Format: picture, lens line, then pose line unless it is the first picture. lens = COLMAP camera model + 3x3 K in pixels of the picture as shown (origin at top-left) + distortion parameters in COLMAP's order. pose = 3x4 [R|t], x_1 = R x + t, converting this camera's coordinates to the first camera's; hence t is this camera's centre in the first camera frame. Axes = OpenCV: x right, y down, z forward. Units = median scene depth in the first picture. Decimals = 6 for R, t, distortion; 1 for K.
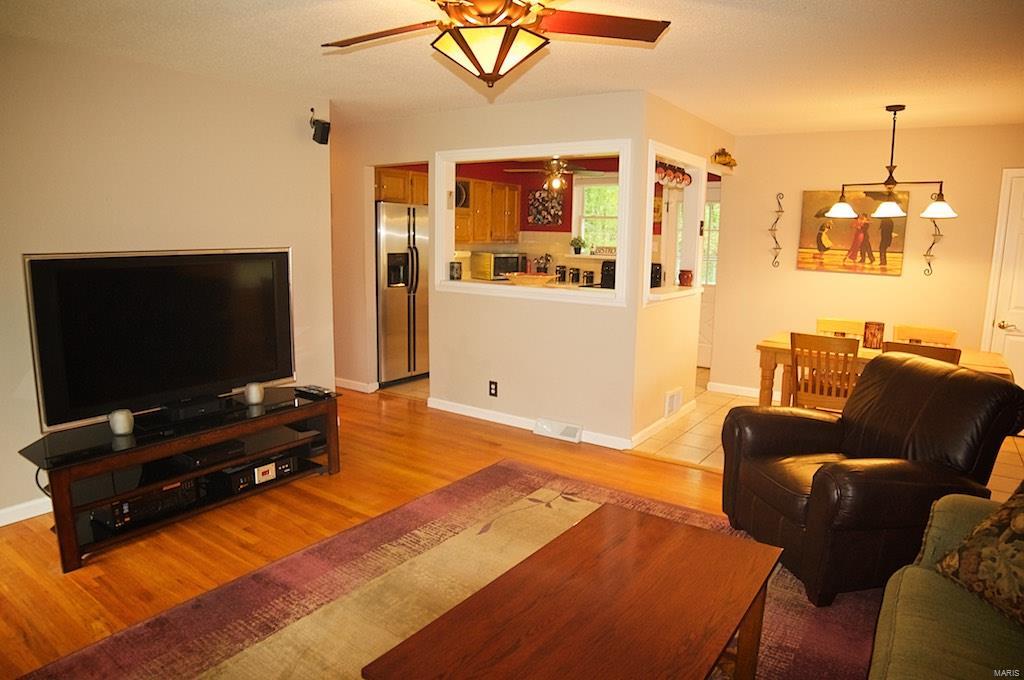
lens RADIAL K [[641.4, 0, 514.5], [0, 641.4, 340.1], [0, 0, 1]] dist [-0.112457, 0.042545]
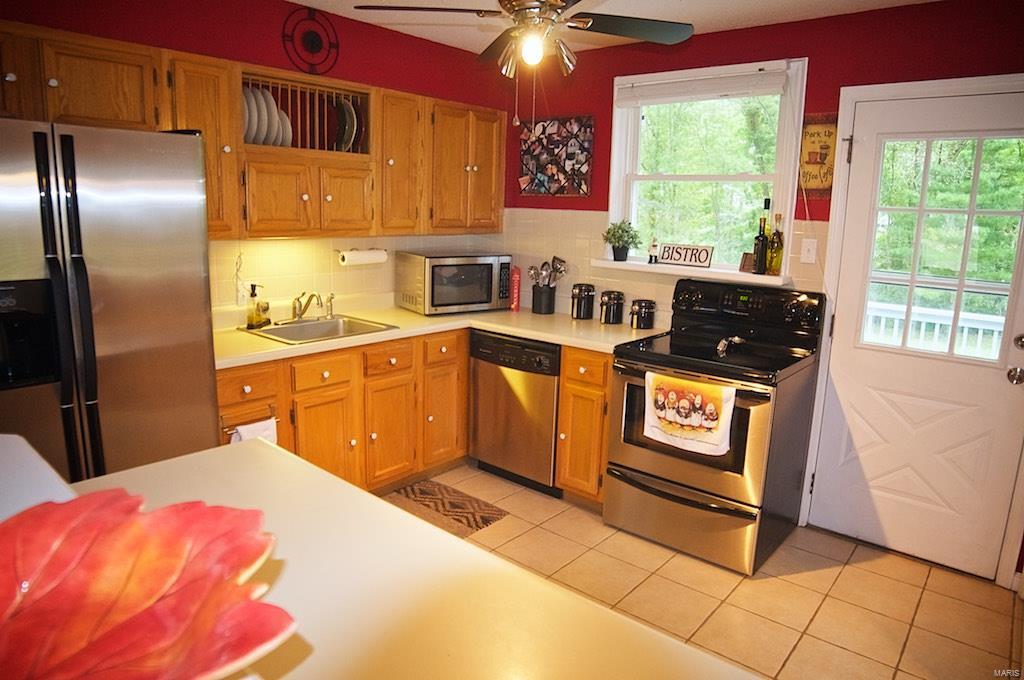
lens RADIAL K [[641.4, 0, 513.4], [0, 641.4, 340.9], [0, 0, 1]] dist [-0.112457, 0.042545]
pose [[0.994654, 0.027985, -0.099396, 0.069912], [-0.024539, 0.999061, 0.035719, -0.091971], [0.100302, -0.033089, 0.994407, 0.544927]]
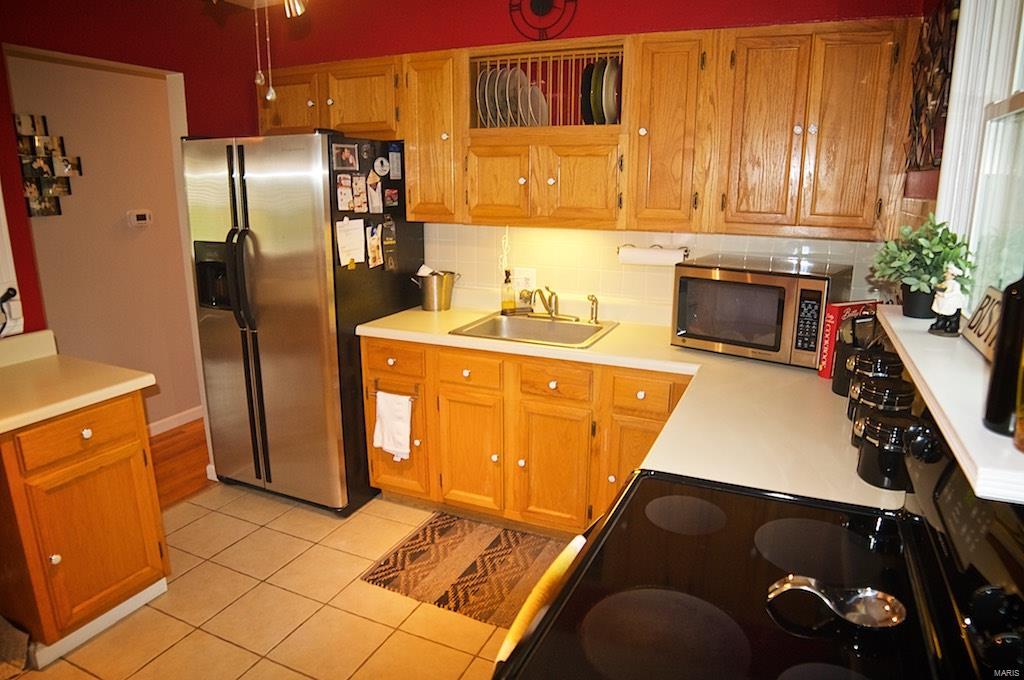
lens RADIAL K [[641.4, 0, 515.0], [0, 641.4, 337.0], [0, 0, 1]] dist [-0.112457, 0.042545]
pose [[0.188152, 0.213612, -0.958629, 0.251610], [-0.162701, 0.969354, 0.184068, -0.141707], [0.968570, 0.121337, 0.217141, 0.838642]]
